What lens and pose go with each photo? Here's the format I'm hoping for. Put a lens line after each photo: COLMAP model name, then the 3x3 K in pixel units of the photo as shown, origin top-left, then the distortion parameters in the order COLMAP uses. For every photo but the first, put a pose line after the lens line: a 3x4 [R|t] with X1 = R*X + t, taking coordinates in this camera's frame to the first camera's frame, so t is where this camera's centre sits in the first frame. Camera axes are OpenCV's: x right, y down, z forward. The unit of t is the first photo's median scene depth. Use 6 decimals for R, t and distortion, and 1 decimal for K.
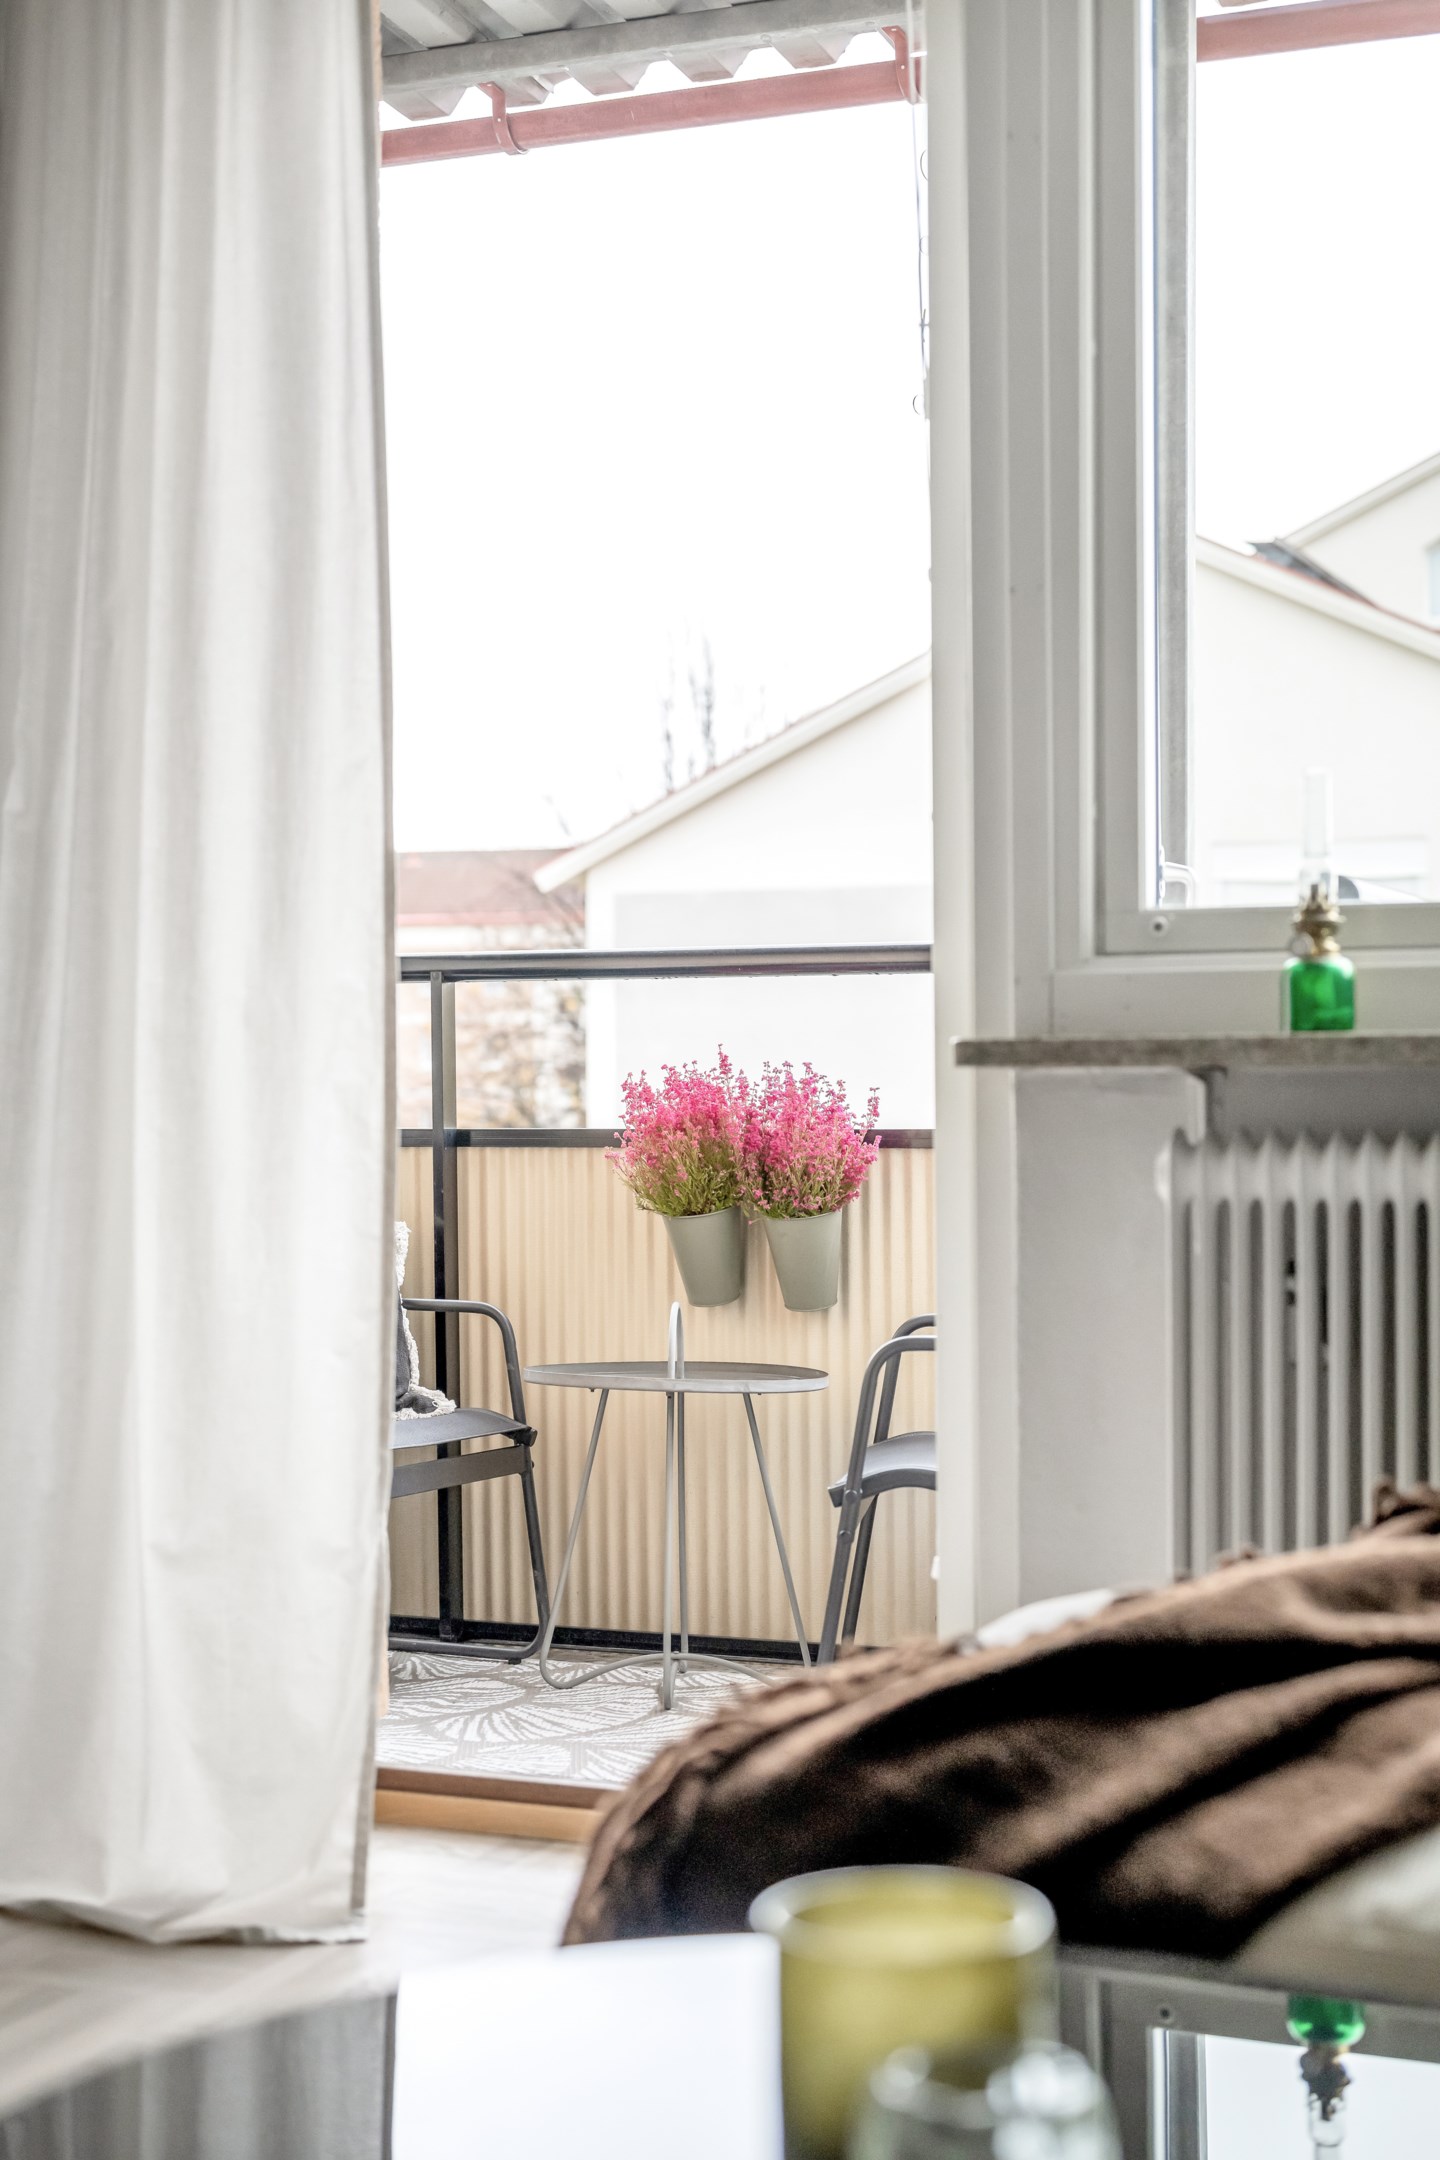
lens RADIAL K [[3044.5, 0, 719.4], [0, 3044.5, 1078.7], [0, 0, 1]] dist [0.000770, 0.000000]
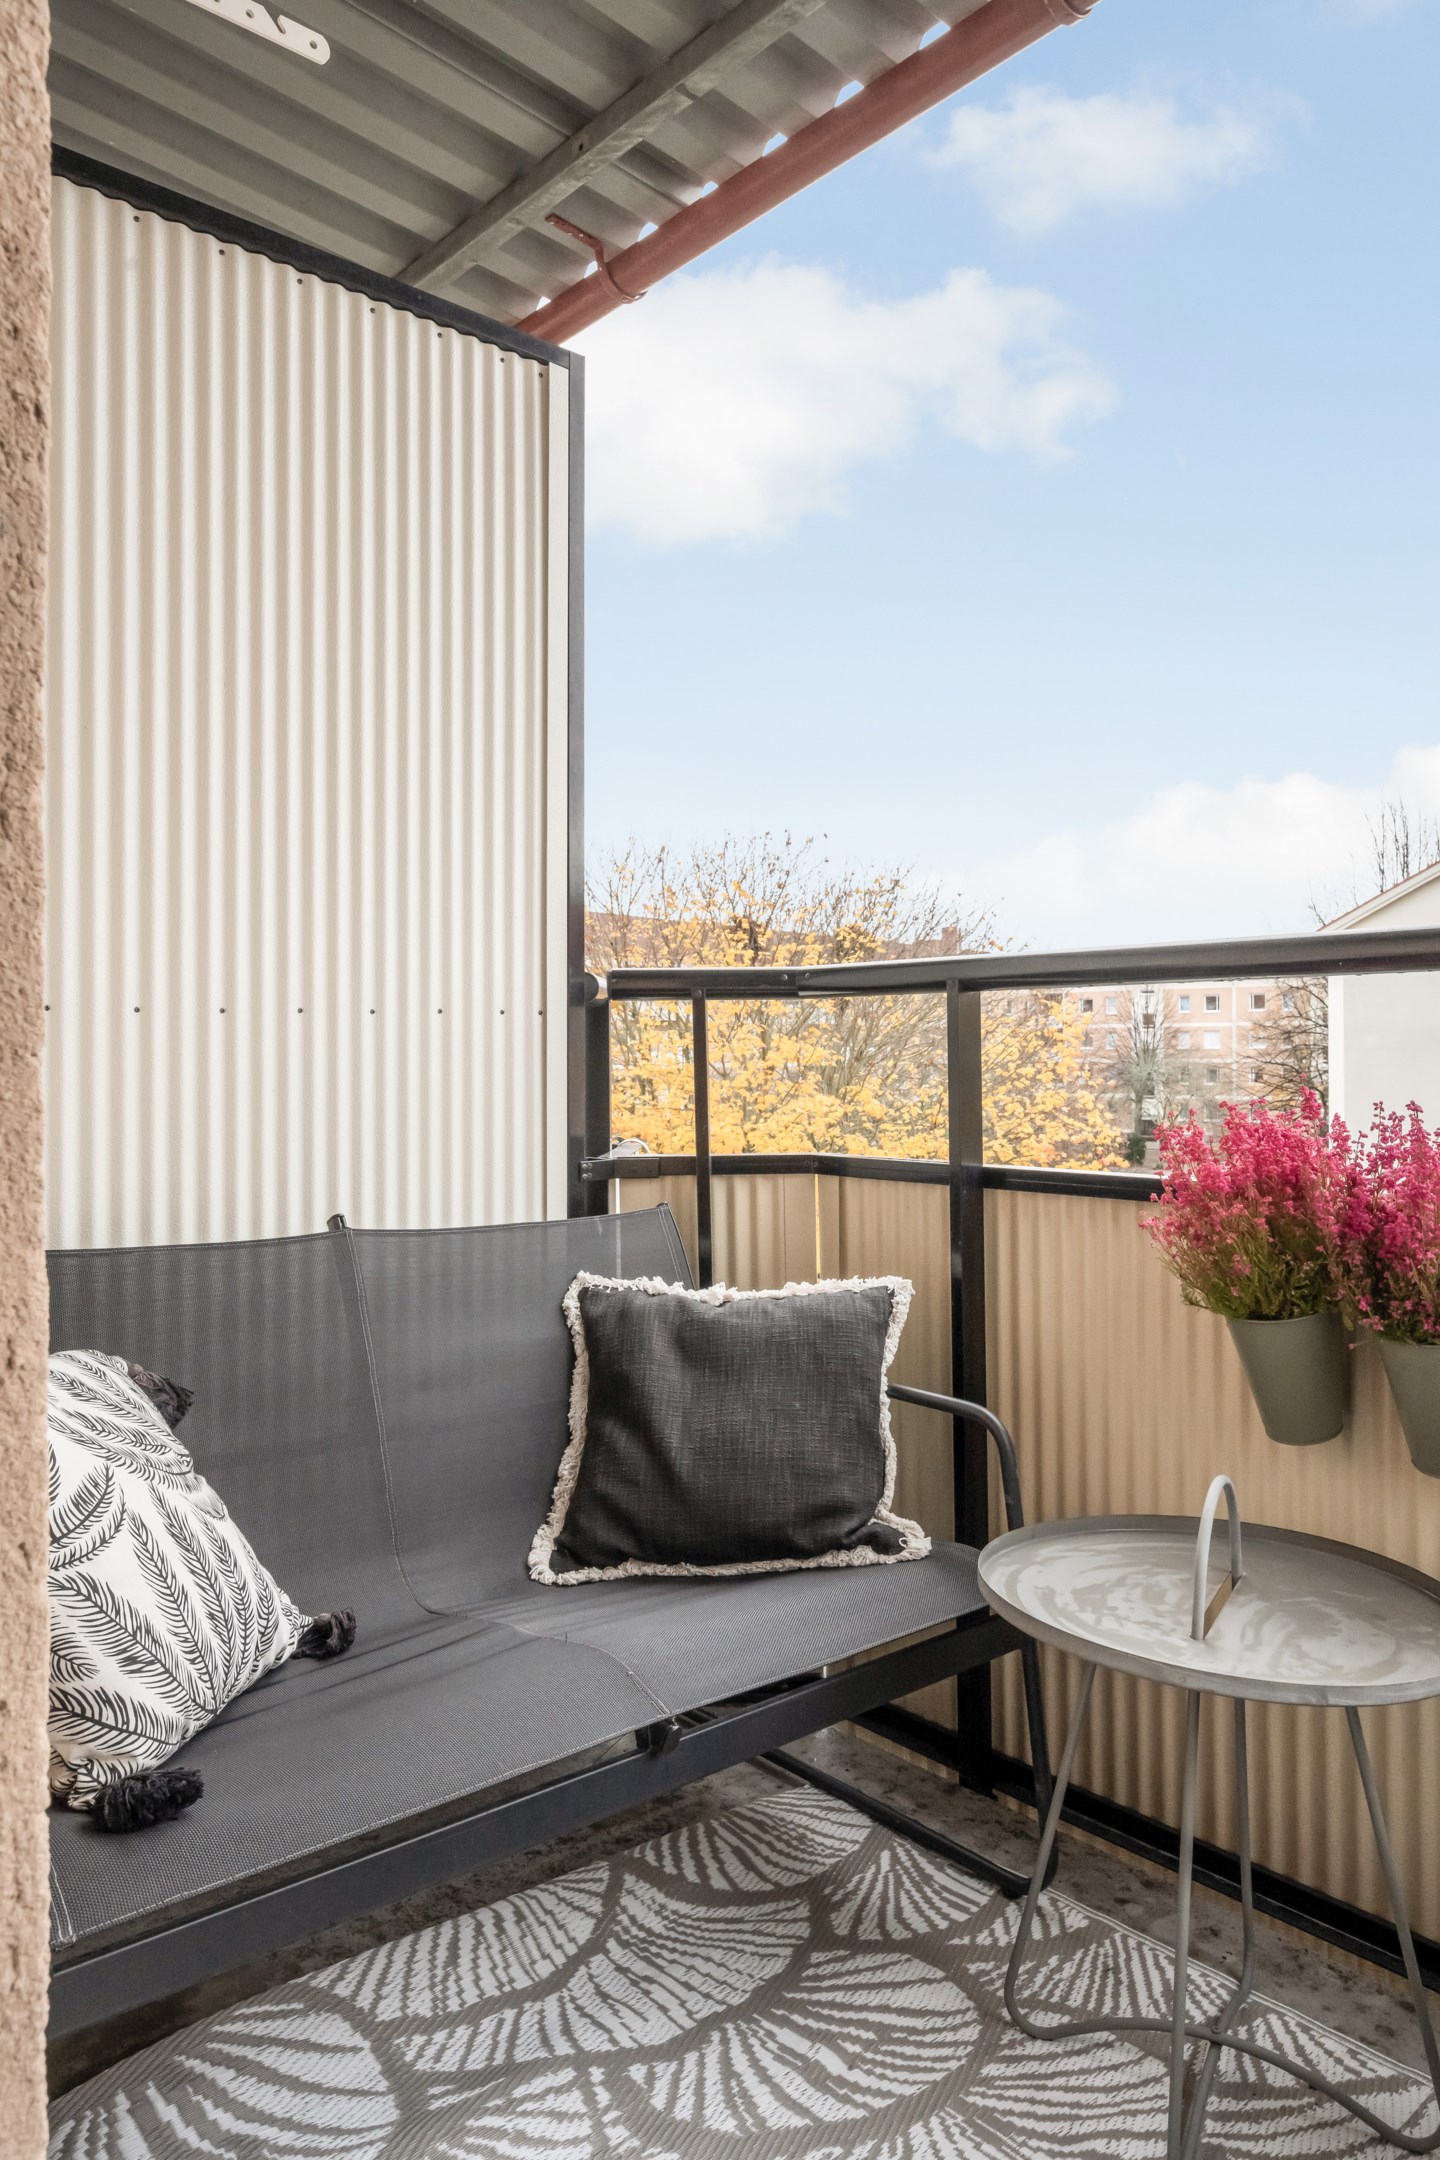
lens RADIAL K [[1416.4, 0, 727.5], [0, 1416.4, 1032.7], [0, 0, 1]] dist [0.000331, -0.000499]
pose [[0.899305, -0.002704, -0.437314, 0.022793], [-0.003432, 0.999906, -0.013240, -0.016260], [0.437309, 0.013407, 0.899212, 0.657360]]
